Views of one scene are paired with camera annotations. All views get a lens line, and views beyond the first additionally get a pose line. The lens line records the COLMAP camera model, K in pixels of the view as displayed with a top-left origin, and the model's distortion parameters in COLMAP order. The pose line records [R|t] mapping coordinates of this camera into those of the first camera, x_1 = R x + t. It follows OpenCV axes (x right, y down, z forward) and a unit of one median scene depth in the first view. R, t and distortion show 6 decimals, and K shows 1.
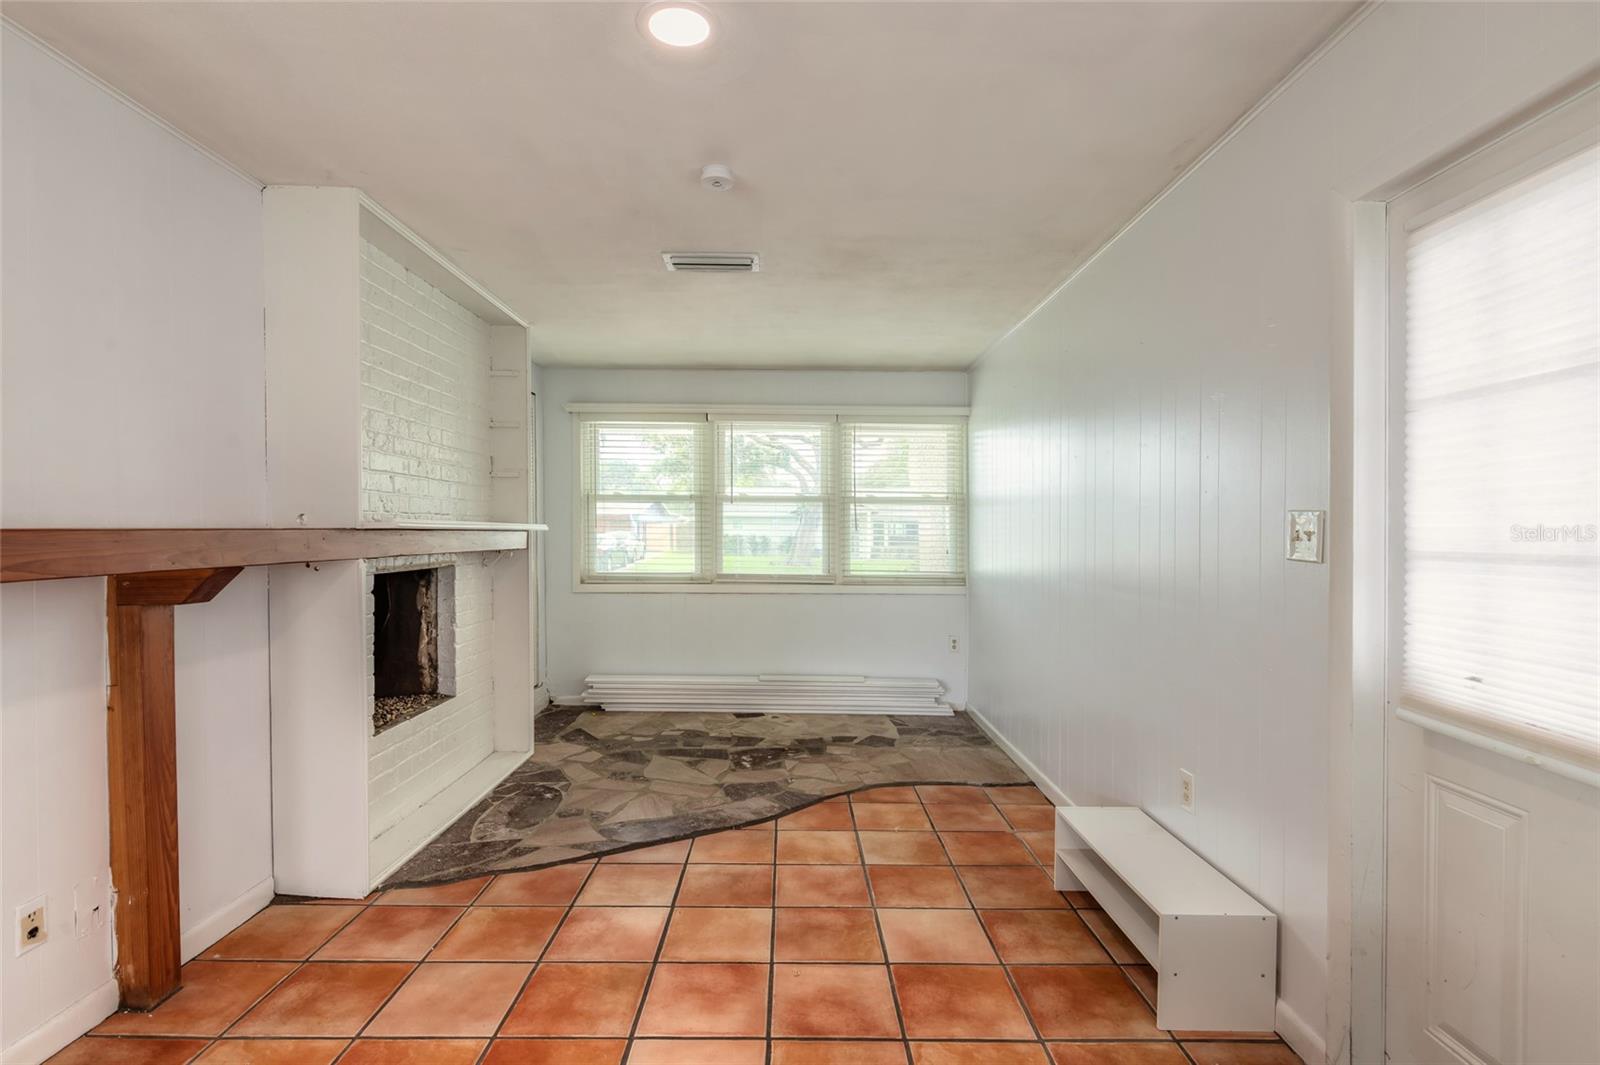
lens RADIAL K [[754.1, 0, 792.4], [0, 754.1, 540.6], [0, 0, 1]] dist [-0.002302, 0.000187]
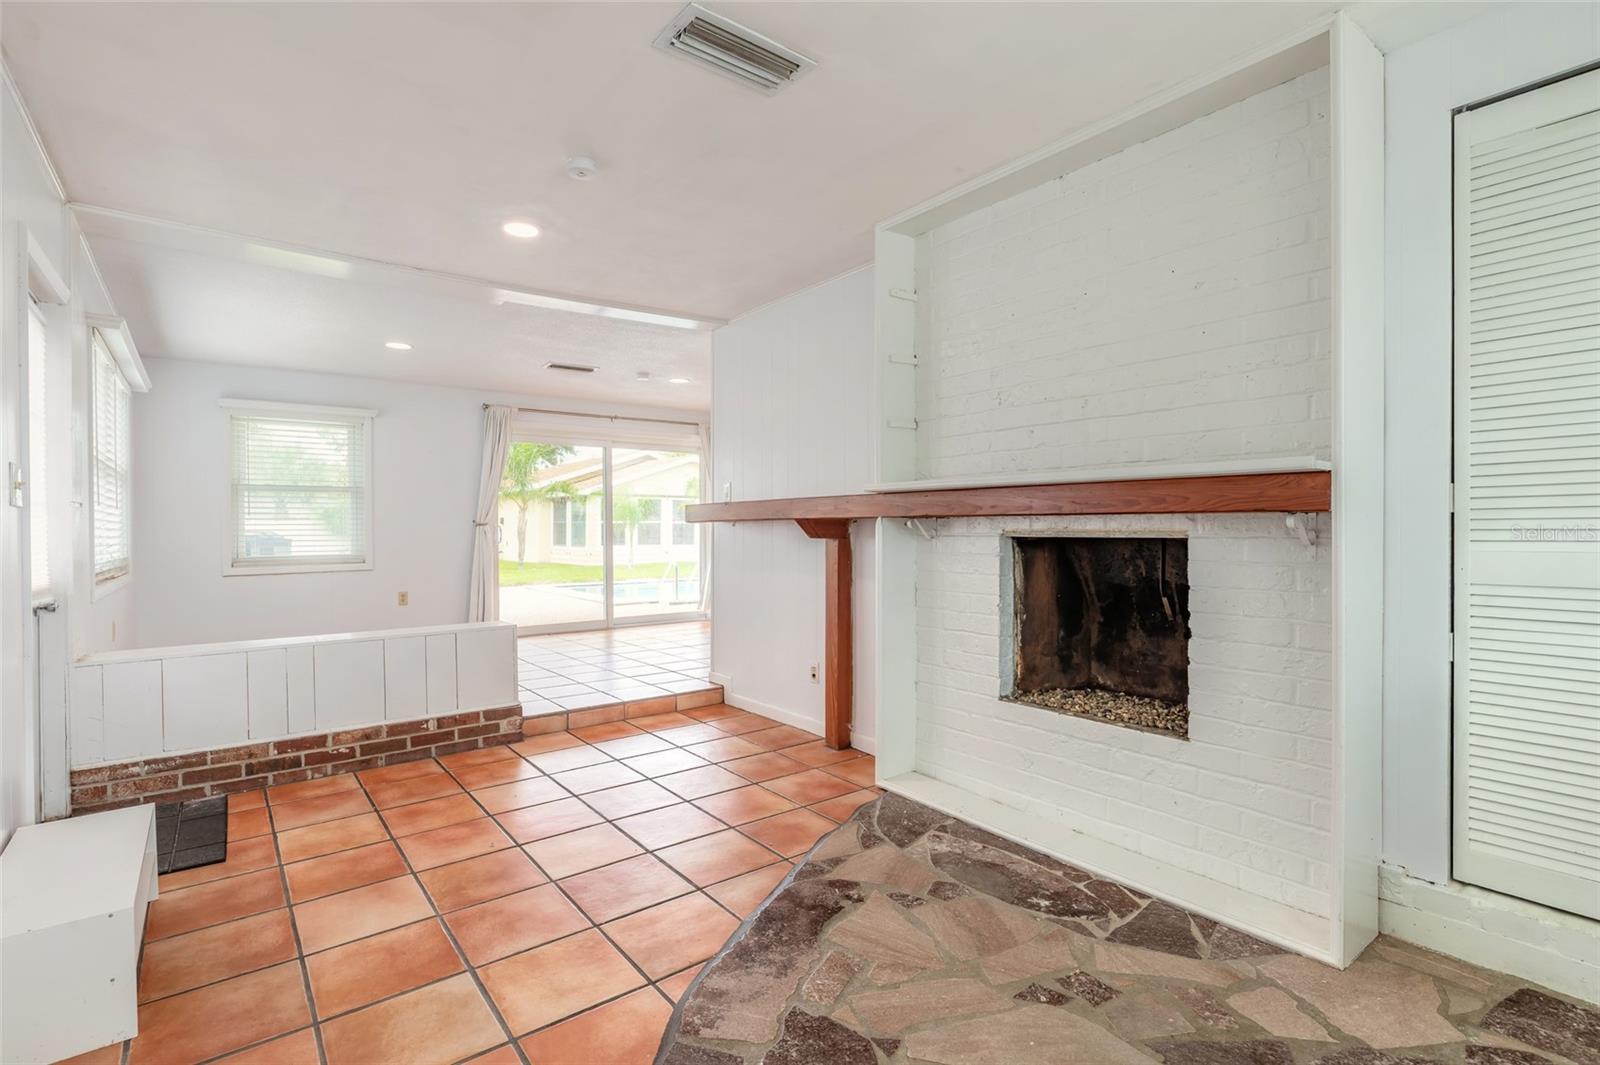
lens RADIAL K [[754.1, 0, 788.0], [0, 754.1, 529.8], [0, 0, 1]] dist [-0.002302, 0.000187]
pose [[-0.794487, 0.004639, -0.607264, 0.259841], [-0.005526, 0.999874, 0.014868, 0.024208], [0.607257, 0.015168, -0.794361, 1.596211]]
